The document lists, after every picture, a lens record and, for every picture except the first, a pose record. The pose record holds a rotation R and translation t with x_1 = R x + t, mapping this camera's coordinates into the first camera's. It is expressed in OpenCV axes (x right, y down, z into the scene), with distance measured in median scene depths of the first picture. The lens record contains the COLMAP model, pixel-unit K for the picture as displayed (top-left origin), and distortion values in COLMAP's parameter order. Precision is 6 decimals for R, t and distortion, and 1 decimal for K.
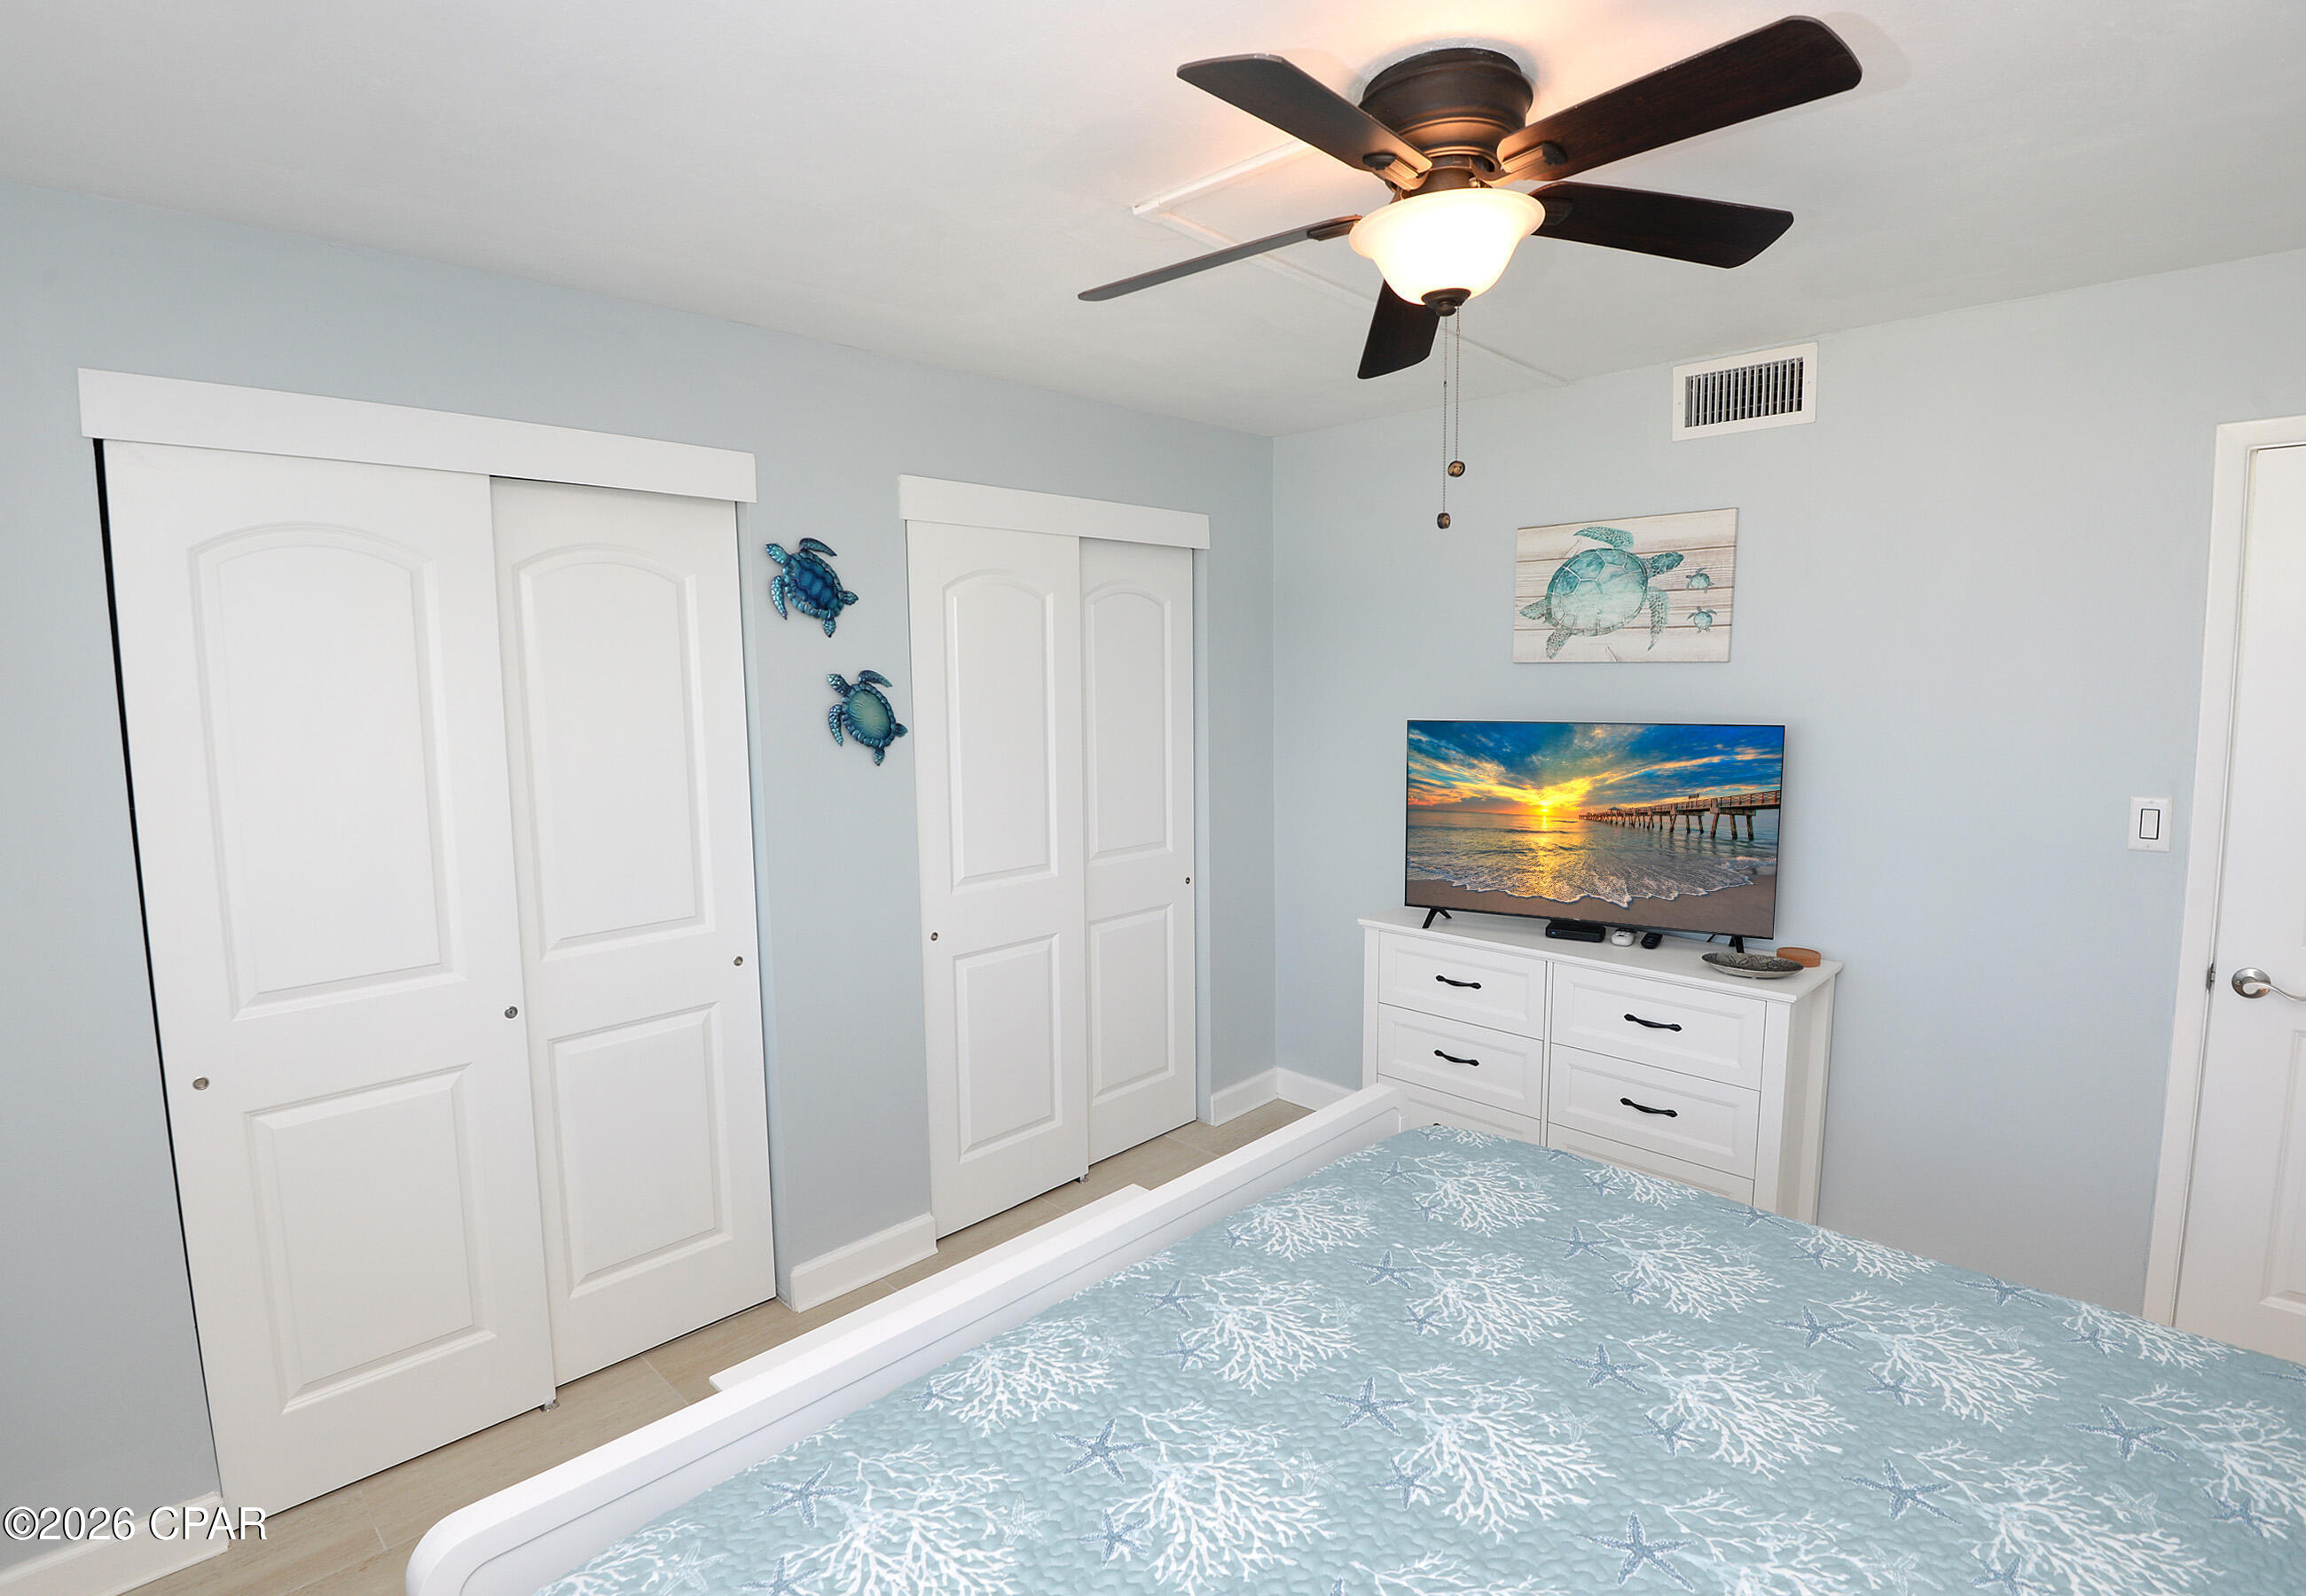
lens RADIAL K [[1146.3, 0, 1148.1], [0, 1146.3, 793.4], [0, 0, 1]] dist [-0.012069, -0.020745]
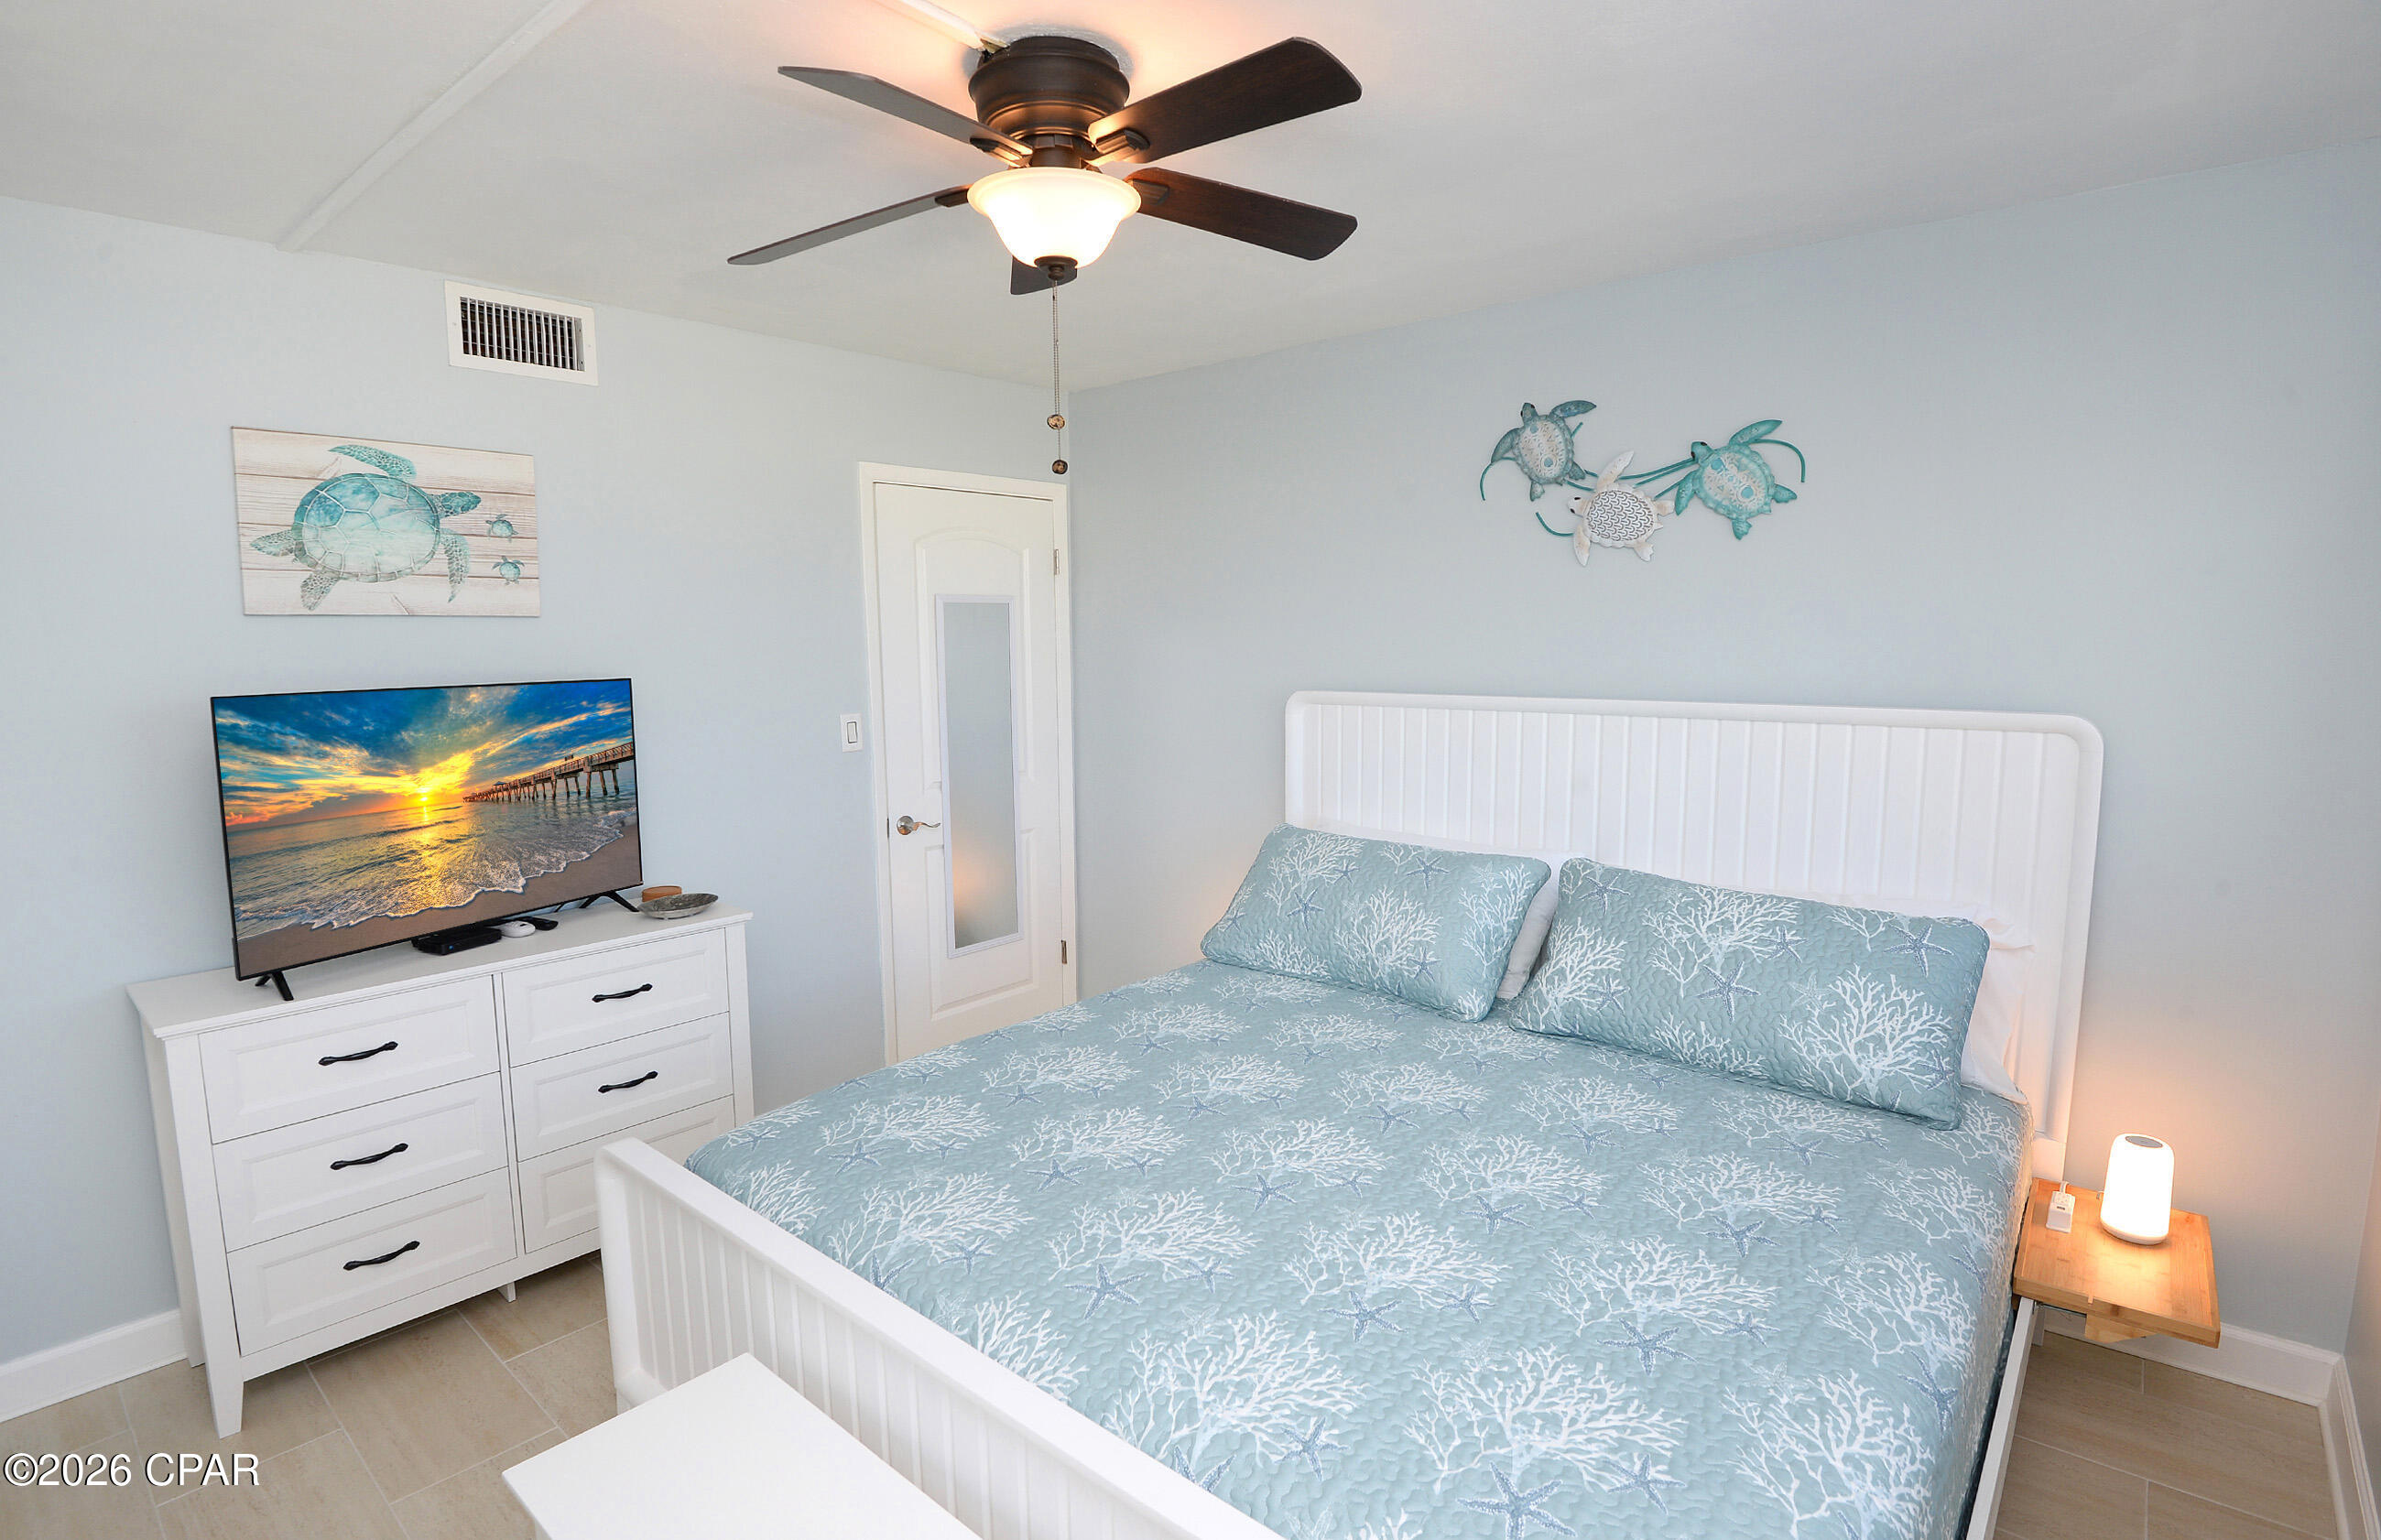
lens RADIAL K [[1116.4, 0, 1190.5], [0, 1116.4, 770.0], [0, 0, 1]] dist [-0.014745, -0.018521]
pose [[-0.073390, -0.105658, 0.991691, -0.451635], [0.116225, 0.986691, 0.113726, -0.030442], [-0.990508, 0.123605, -0.060133, 0.519104]]
